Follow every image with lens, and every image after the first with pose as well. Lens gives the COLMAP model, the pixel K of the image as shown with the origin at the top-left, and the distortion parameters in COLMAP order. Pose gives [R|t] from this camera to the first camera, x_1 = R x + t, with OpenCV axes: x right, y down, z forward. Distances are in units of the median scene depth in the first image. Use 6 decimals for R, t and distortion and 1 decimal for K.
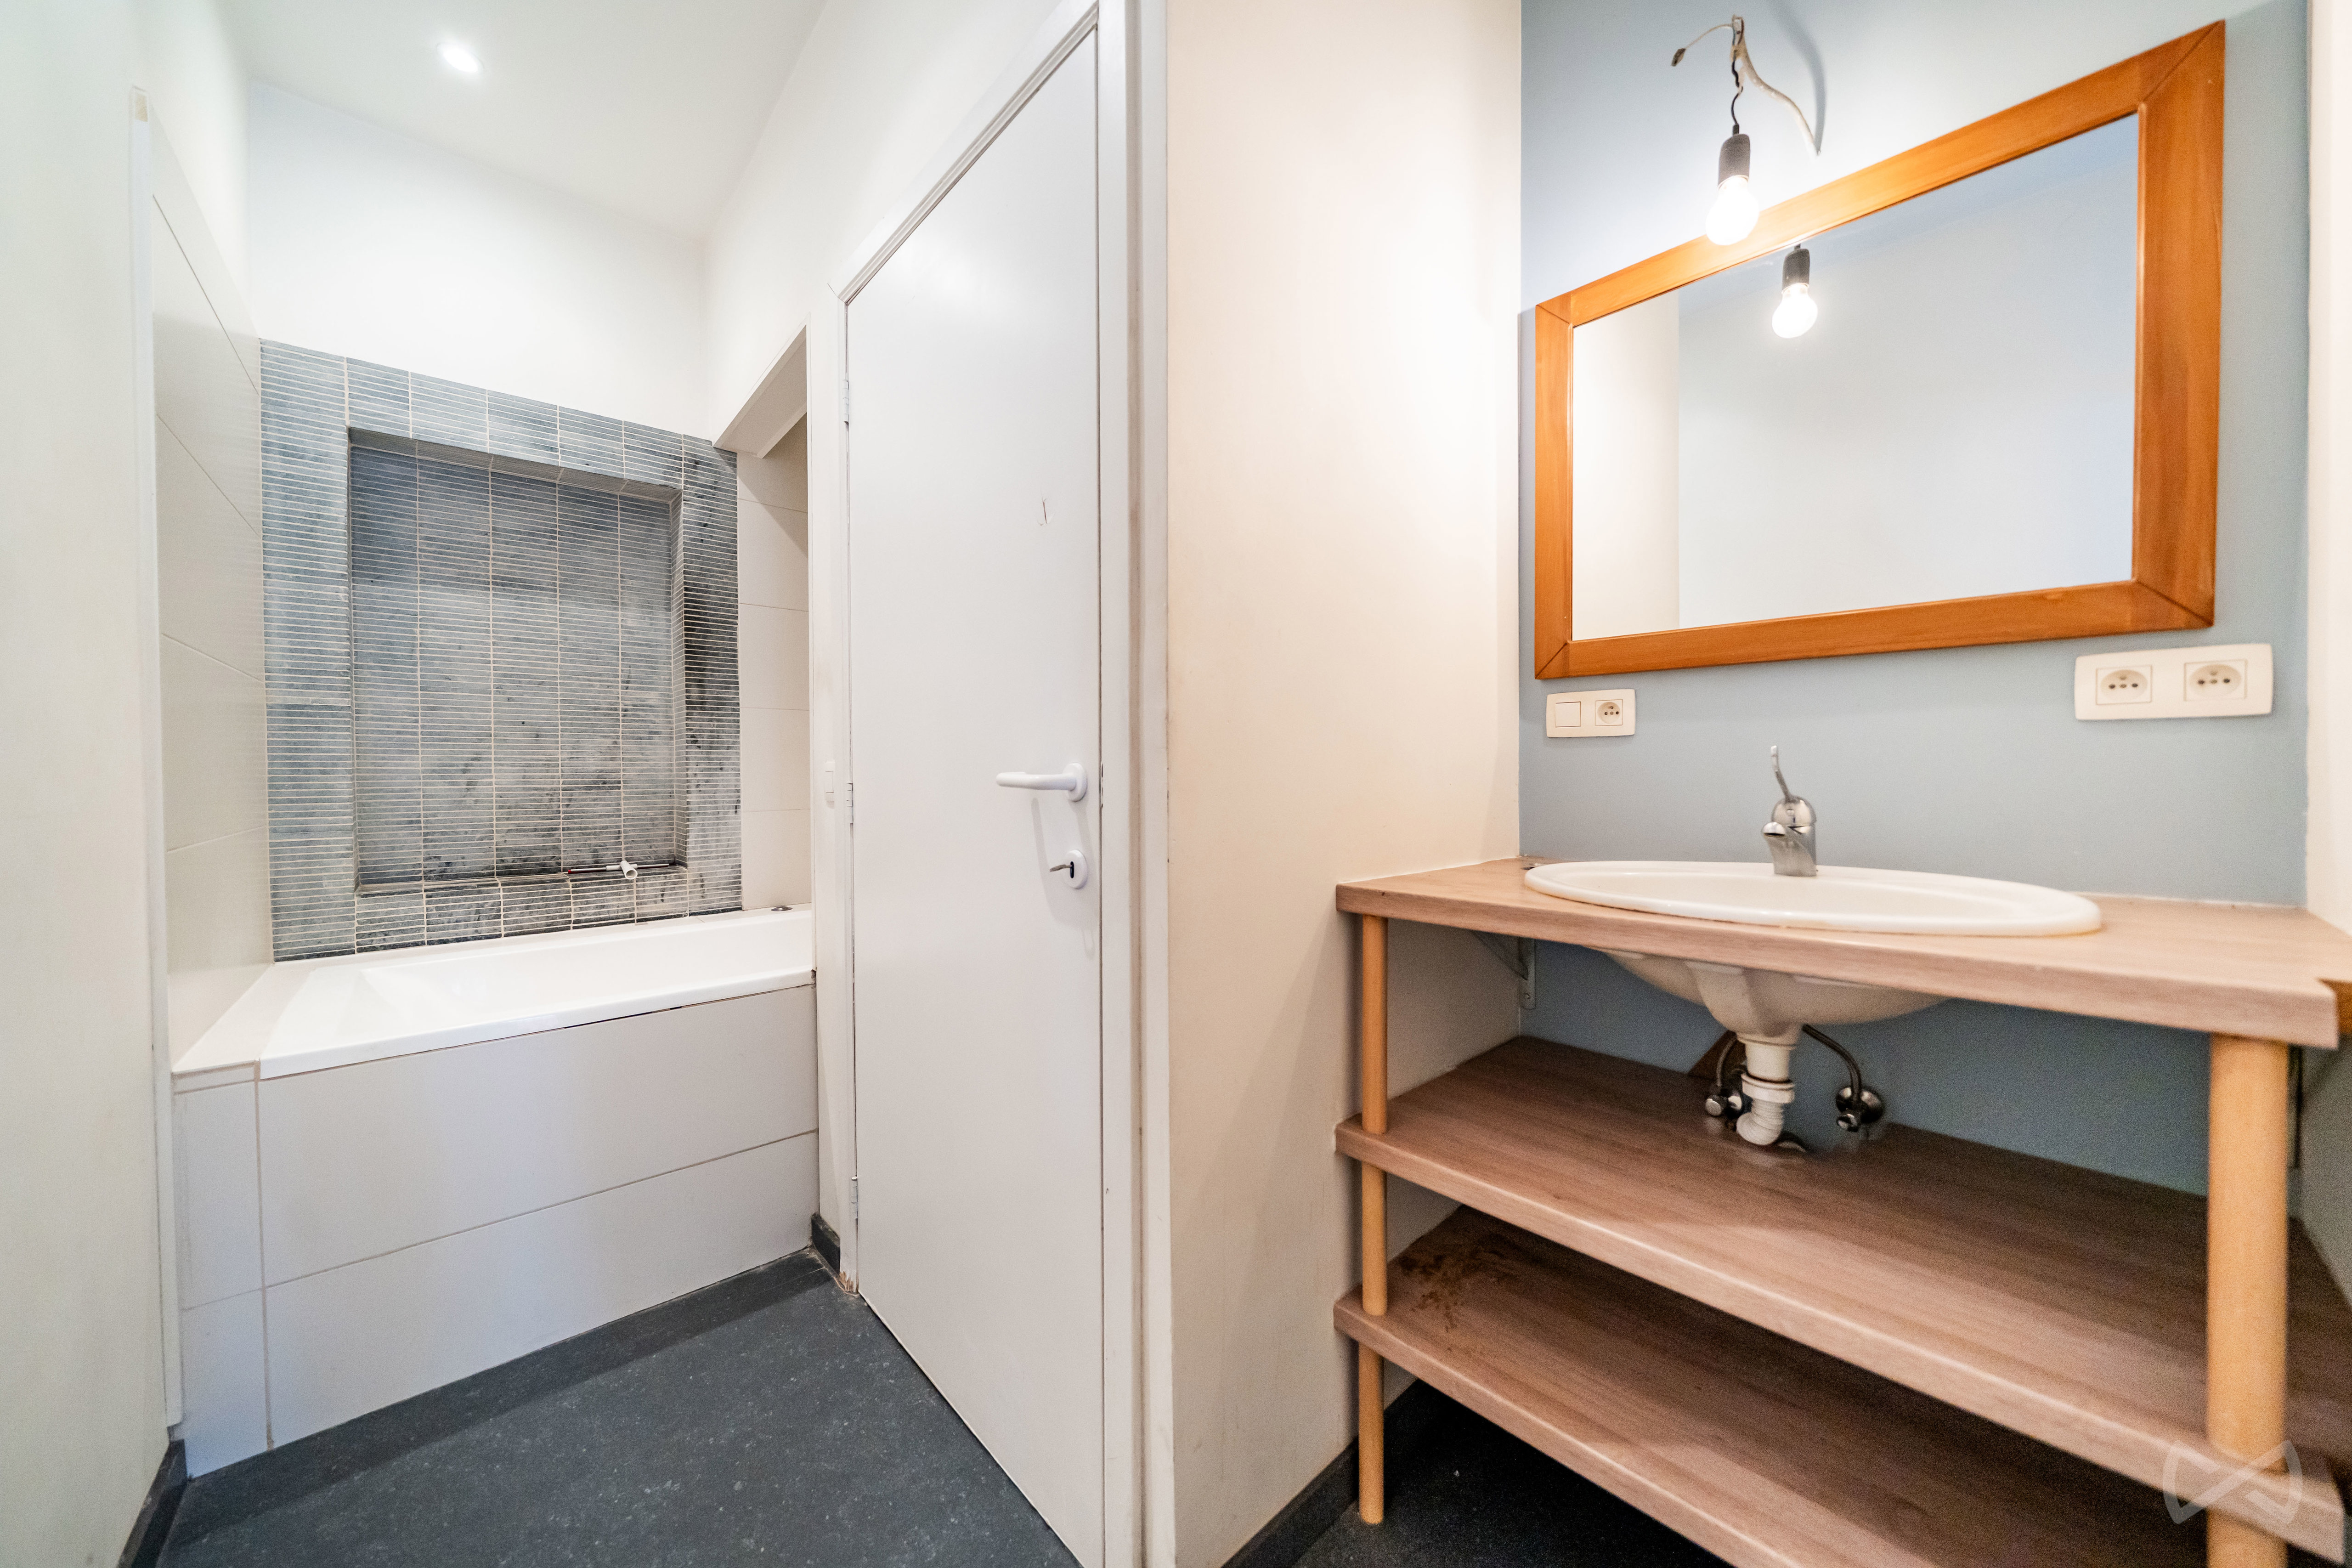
lens RADIAL K [[798.7, 0, 1173.4], [0, 798.7, 780.3], [0, 0, 1]] dist [-0.008879, 0.000016]
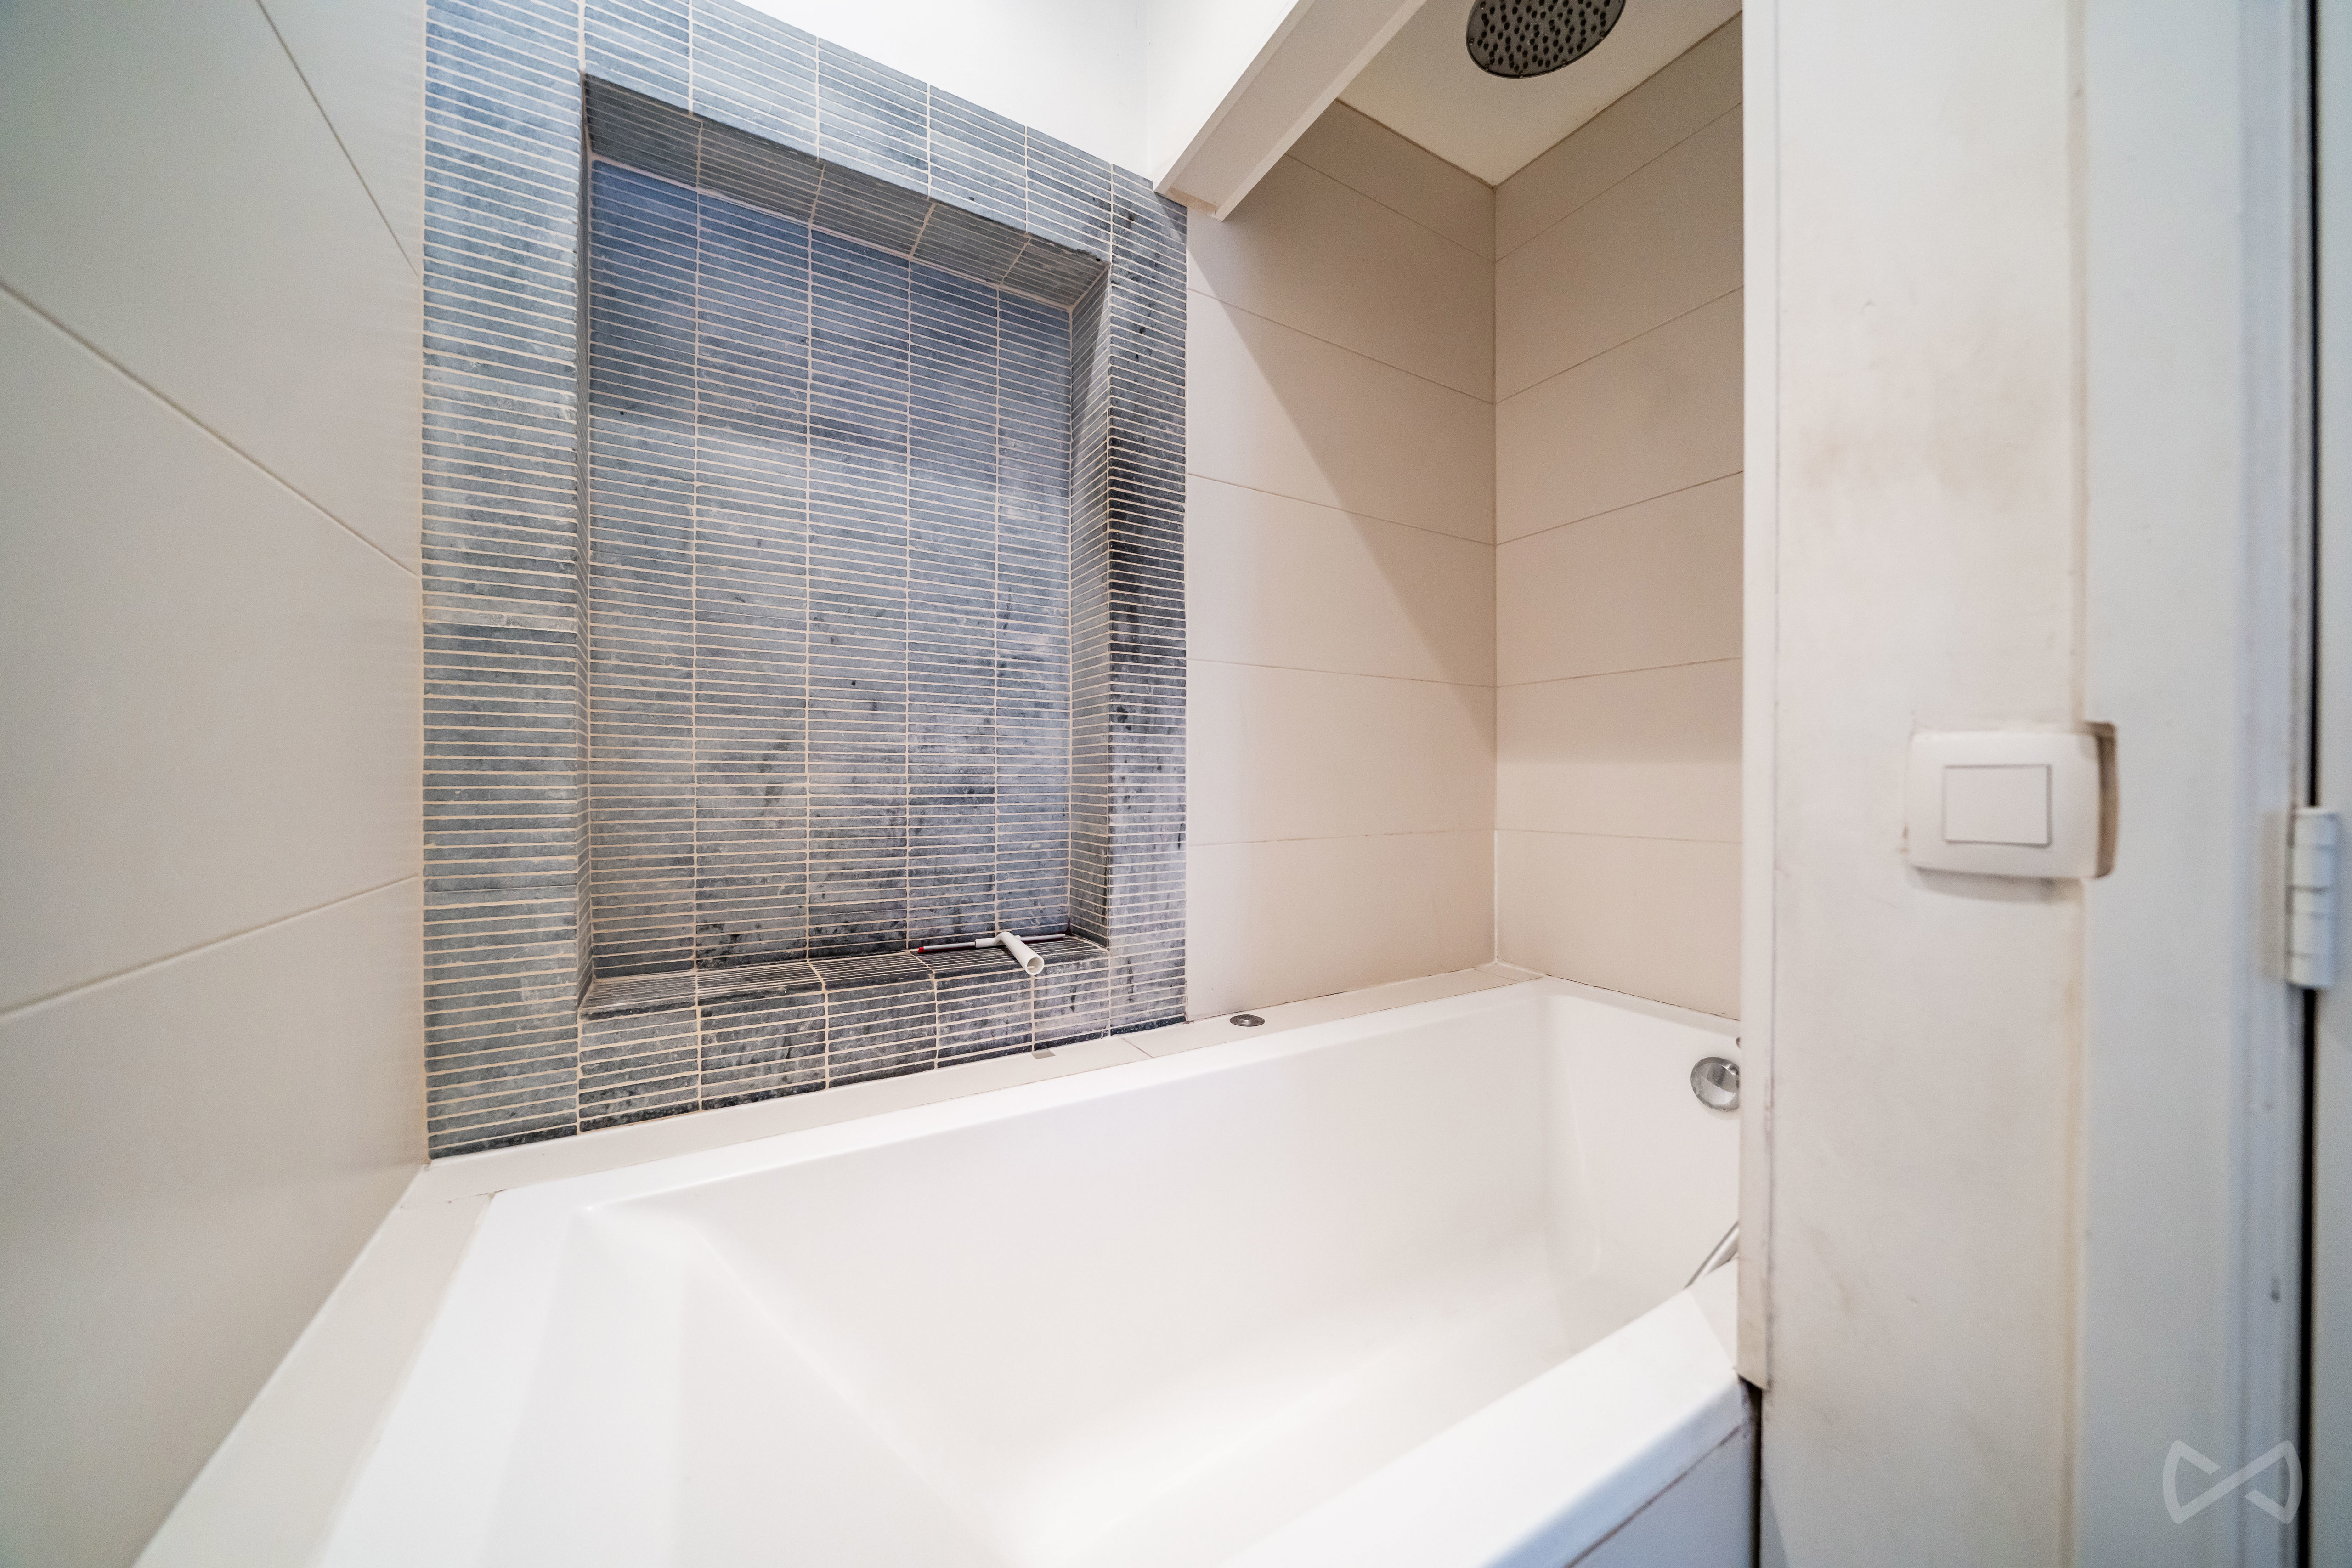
lens RADIAL K [[798.7, 0, 1181.3], [0, 798.7, 782.4], [0, 0, 1]] dist [-0.008879, 0.000016]
pose [[0.979651, 0.009141, -0.200500, -0.506612], [-0.010747, 0.999918, -0.006922, -0.001083], [0.200420, 0.008936, 0.979669, 0.525044]]
